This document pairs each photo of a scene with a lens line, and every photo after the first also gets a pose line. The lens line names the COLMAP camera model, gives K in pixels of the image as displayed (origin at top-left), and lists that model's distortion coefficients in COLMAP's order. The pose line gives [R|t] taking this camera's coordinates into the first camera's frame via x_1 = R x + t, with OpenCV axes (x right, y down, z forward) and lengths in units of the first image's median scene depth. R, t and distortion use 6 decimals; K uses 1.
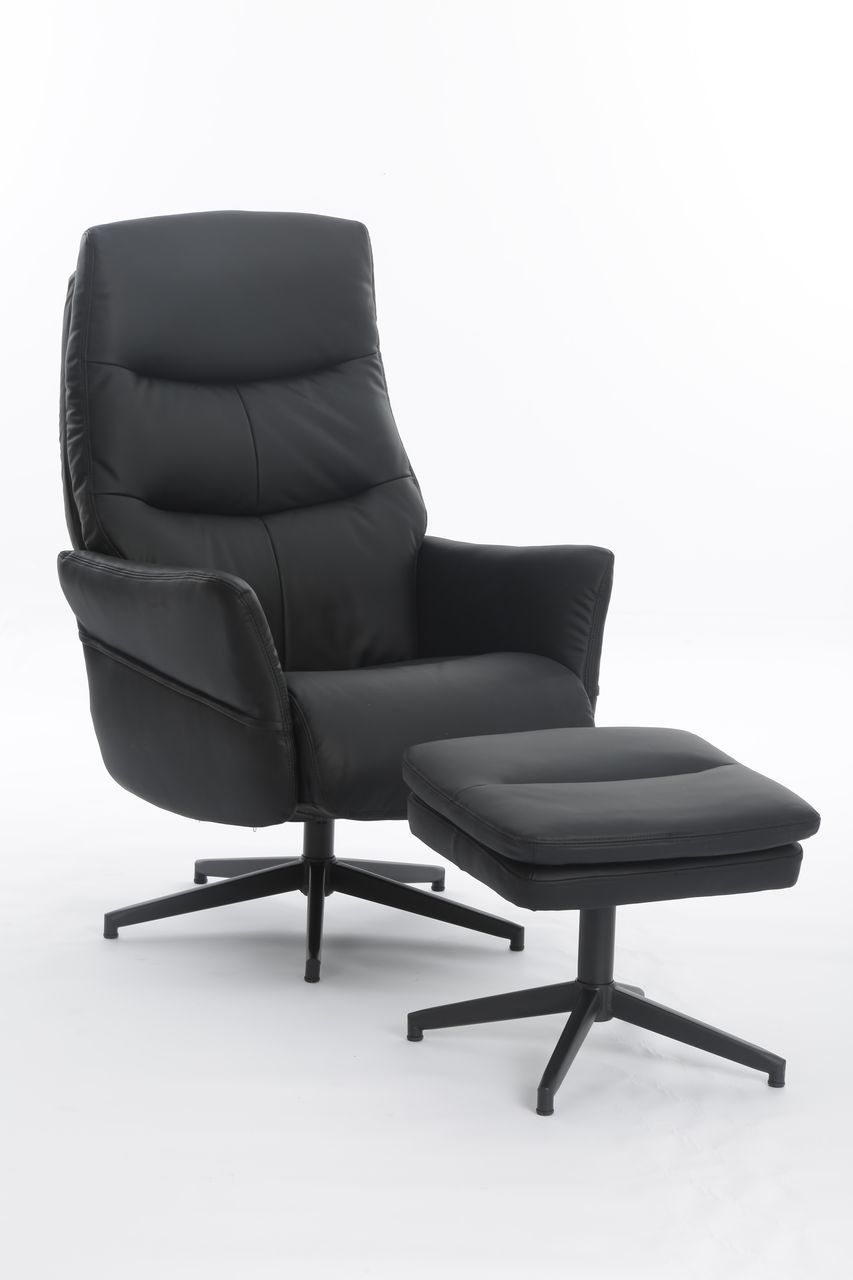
lens RADIAL K [[3929.1, 0, 426.5], [0, 3929.1, 640.0], [0, 0, 1]] dist [1.270230, -0.612616]
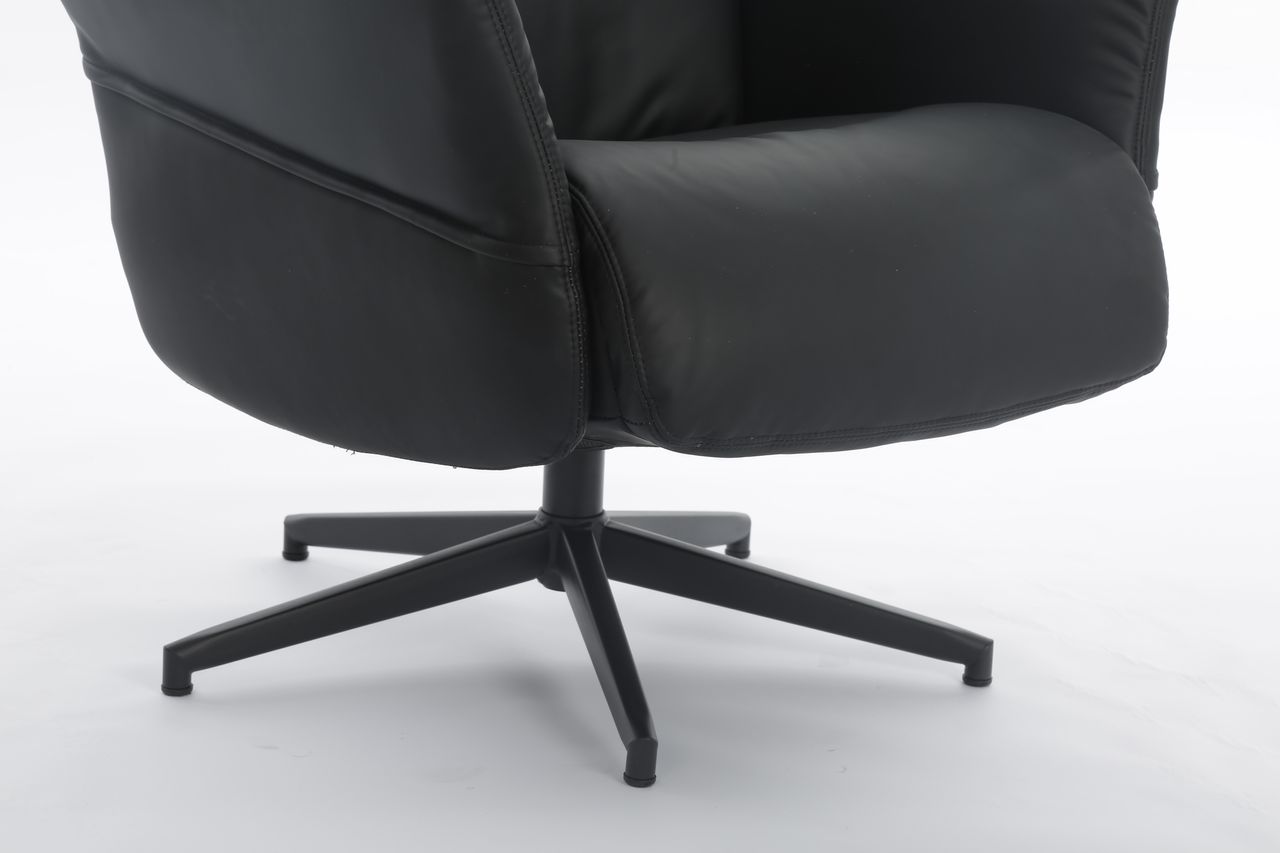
lens RADIAL K [[3768.9, 0, 640.0], [0, 3768.9, 426.5], [0, 0, 1]] dist [0.180925, 0.403624]
pose [[0.995457, -0.008111, 0.094869, -0.070016], [0.001217, 0.997367, 0.072504, 0.010218], [-0.095207, -0.072059, 0.992846, 0.574653]]
